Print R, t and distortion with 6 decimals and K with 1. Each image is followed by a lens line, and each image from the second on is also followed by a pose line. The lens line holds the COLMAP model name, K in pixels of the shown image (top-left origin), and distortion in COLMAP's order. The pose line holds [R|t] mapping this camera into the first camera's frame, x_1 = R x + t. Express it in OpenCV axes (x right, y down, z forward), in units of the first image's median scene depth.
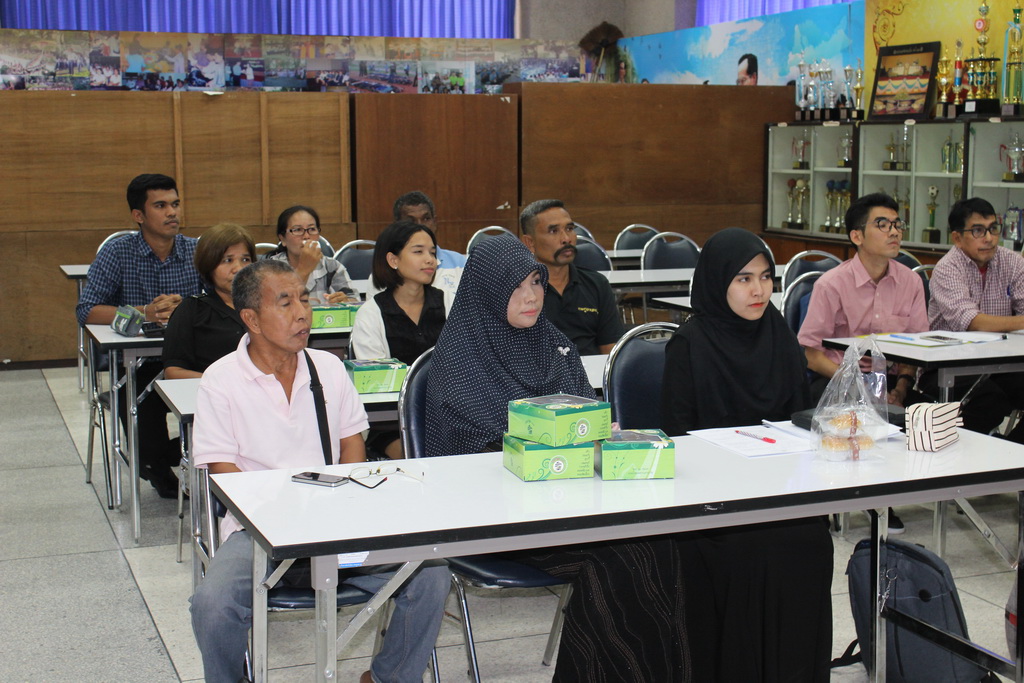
lens RADIAL K [[1473.8, 0, 512.0], [0, 1473.8, 341.5], [0, 0, 1]] dist [-0.041879, 0.113576]
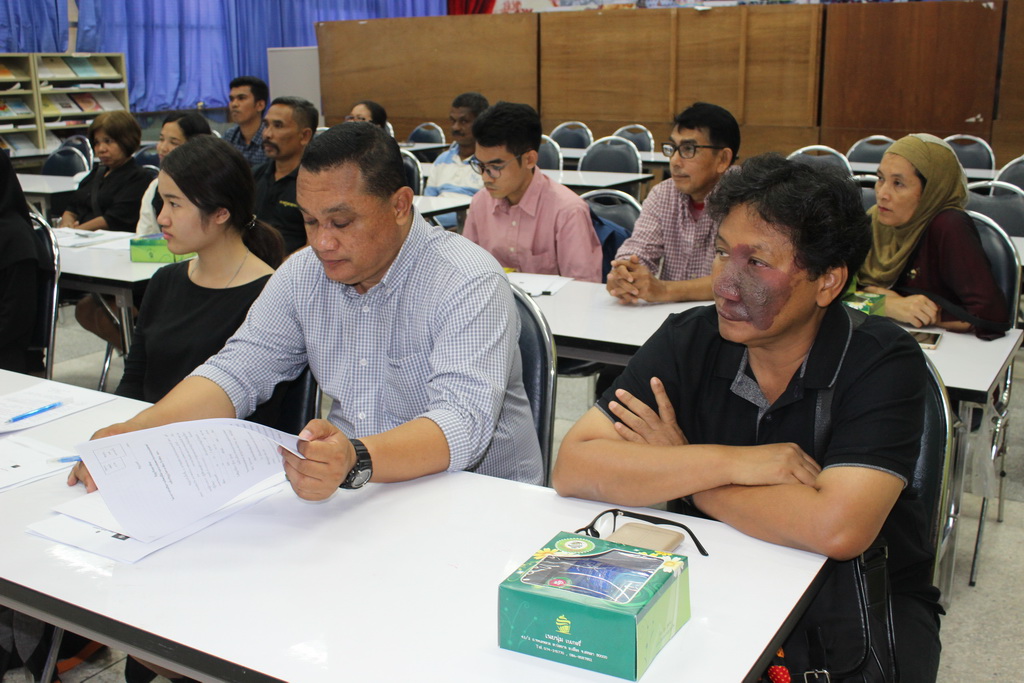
lens RADIAL K [[1091.5, 0, 533.7], [0, 1091.5, 342.8], [0, 0, 1]] dist [-0.135038, 0.181572]
pose [[0.614944, 0.192770, -0.764646, 0.422020], [-0.103209, 0.980995, 0.164309, -0.035685], [0.781788, -0.022123, 0.623152, 0.362784]]
